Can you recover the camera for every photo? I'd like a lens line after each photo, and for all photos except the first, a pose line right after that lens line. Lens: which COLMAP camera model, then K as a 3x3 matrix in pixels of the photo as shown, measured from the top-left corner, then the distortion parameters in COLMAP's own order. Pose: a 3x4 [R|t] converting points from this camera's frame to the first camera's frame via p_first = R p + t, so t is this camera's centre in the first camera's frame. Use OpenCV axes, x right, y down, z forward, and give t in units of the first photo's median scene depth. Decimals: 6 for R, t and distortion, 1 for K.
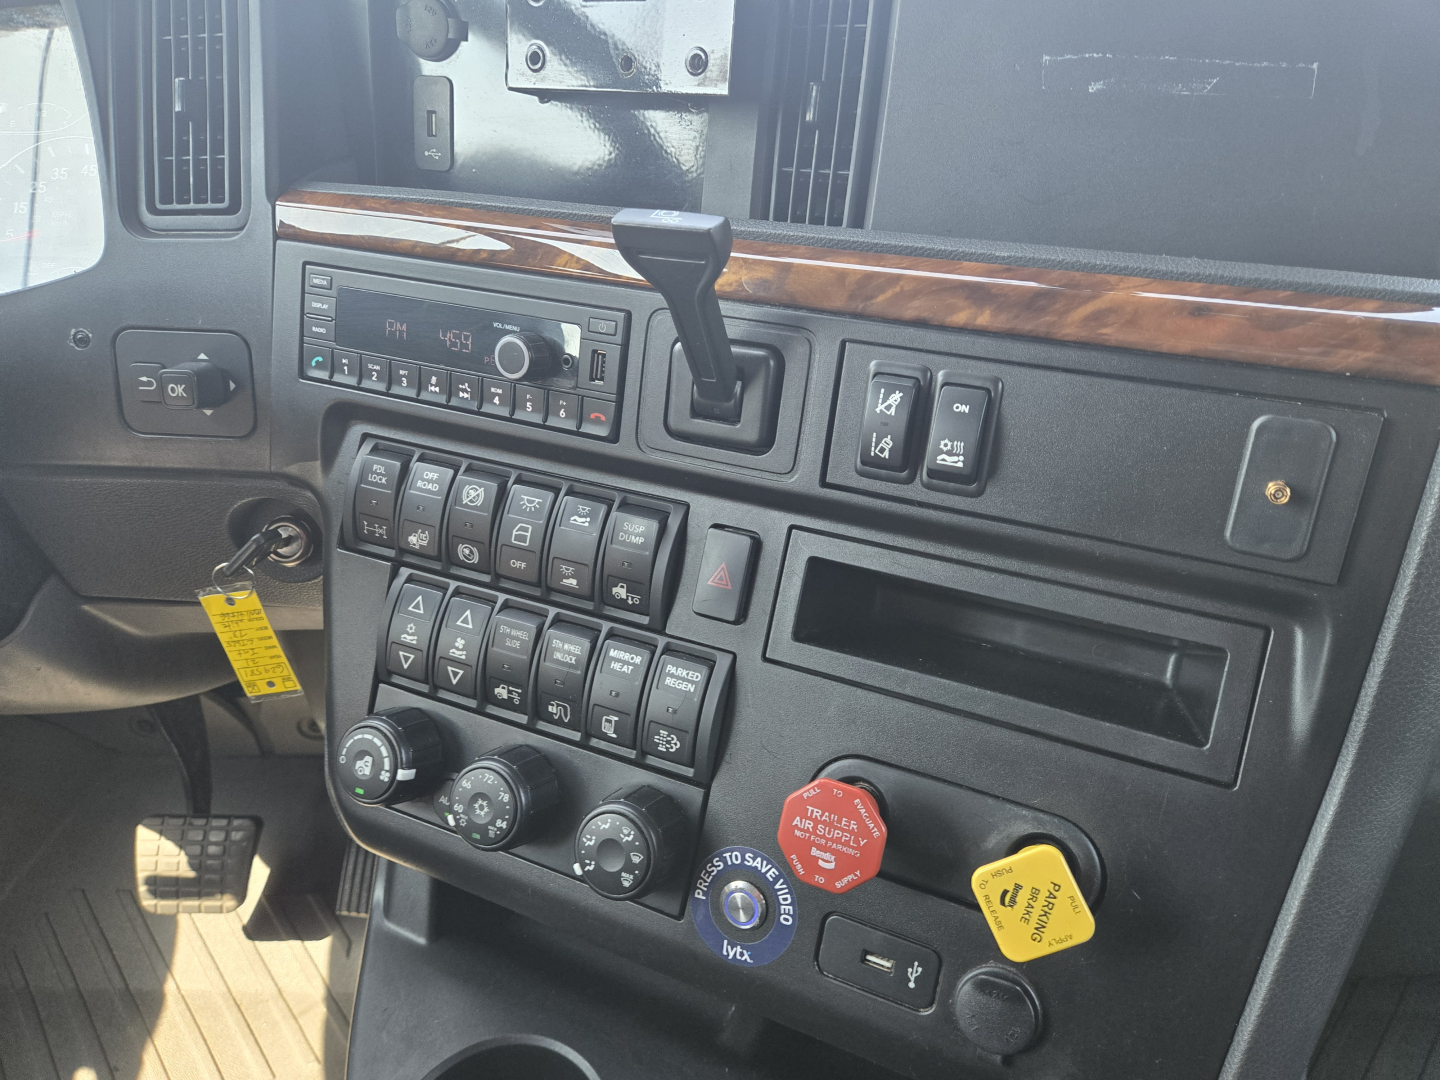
lens RADIAL K [[983.2, 0, 740.3], [0, 983.2, 506.6], [0, 0, 1]] dist [0.041507, -0.036564]
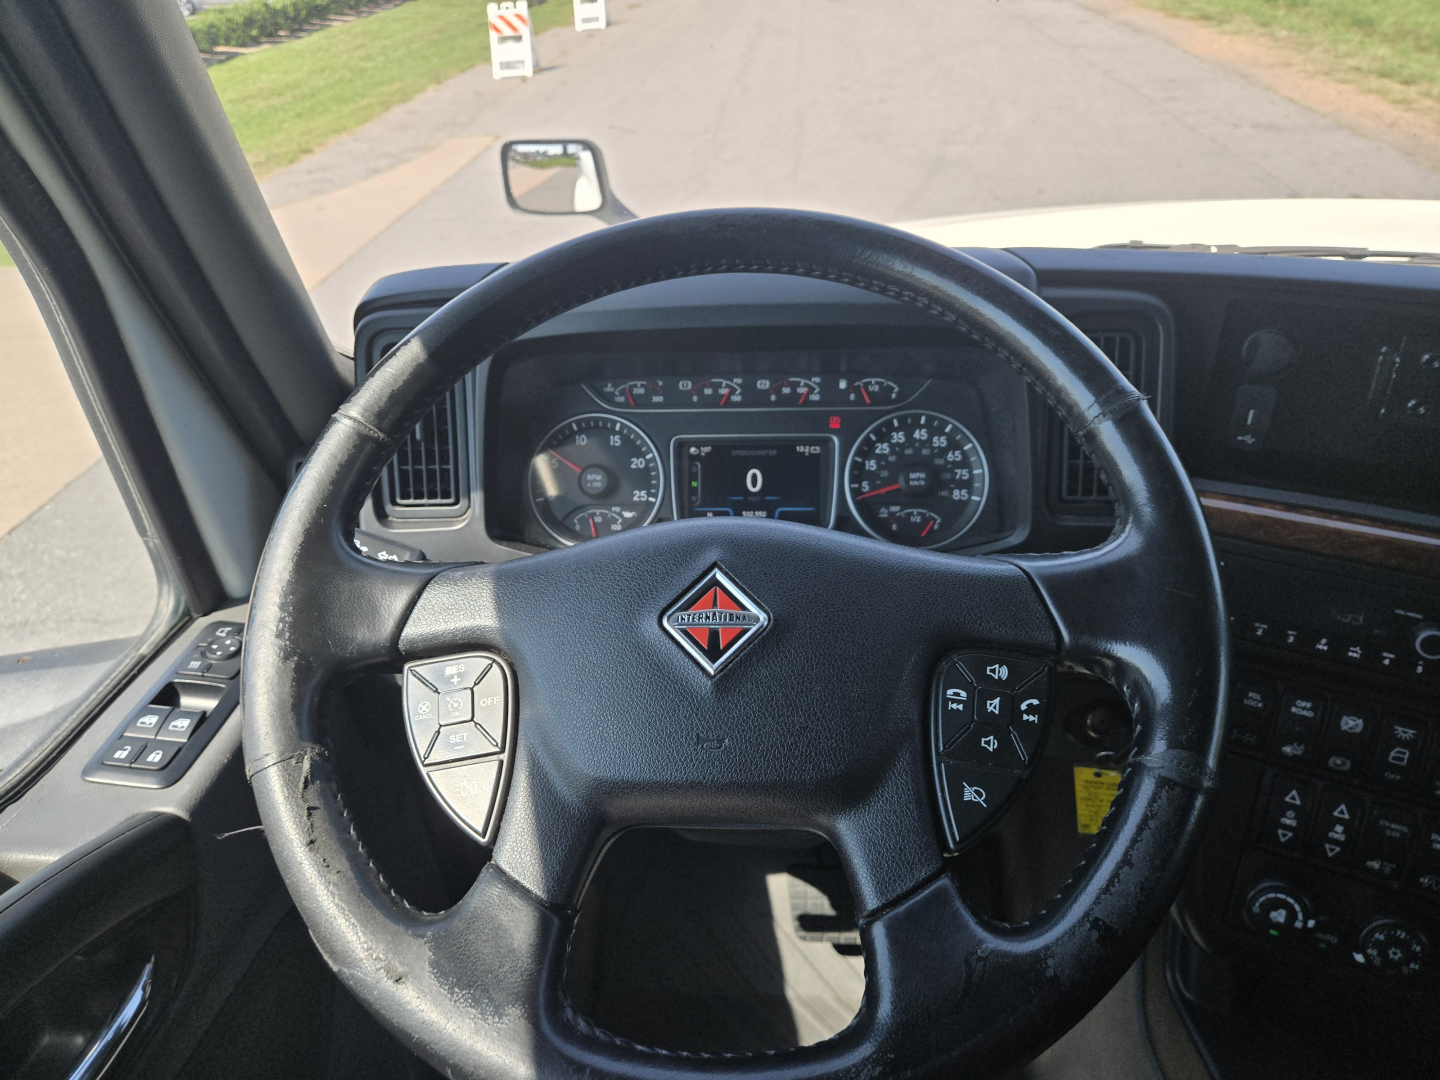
lens RADIAL K [[983.2, 0, 710.8], [0, 983.2, 524.9], [0, 0, 1]] dist [0.041507, -0.036564]
pose [[0.997615, -0.015426, -0.067276, -1.125718], [0.021708, 0.995366, 0.093679, -0.461951], [0.065519, -0.094916, 0.993327, -0.427798]]
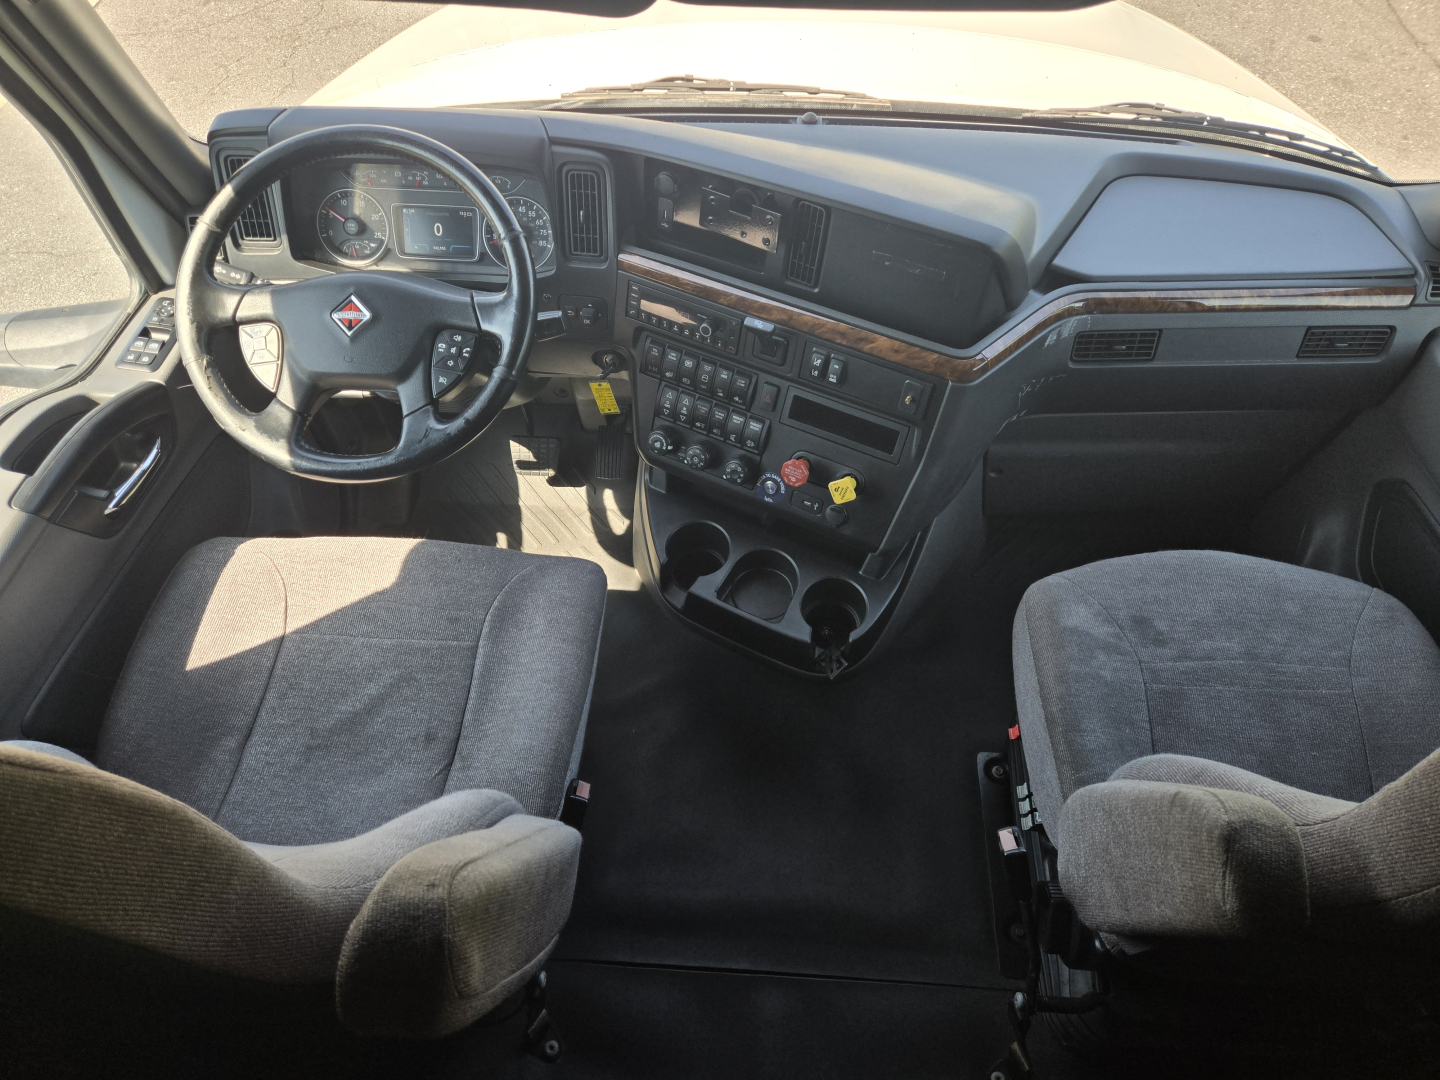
lens RADIAL K [[983.2, 0, 734.2], [0, 983.2, 535.7], [0, 0, 1]] dist [0.041507, -0.036564]
pose [[0.999437, 0.031479, -0.011640, -0.077874], [-0.022912, 0.893374, 0.448730, -0.982776], [0.024525, -0.448211, 0.893592, -2.146569]]
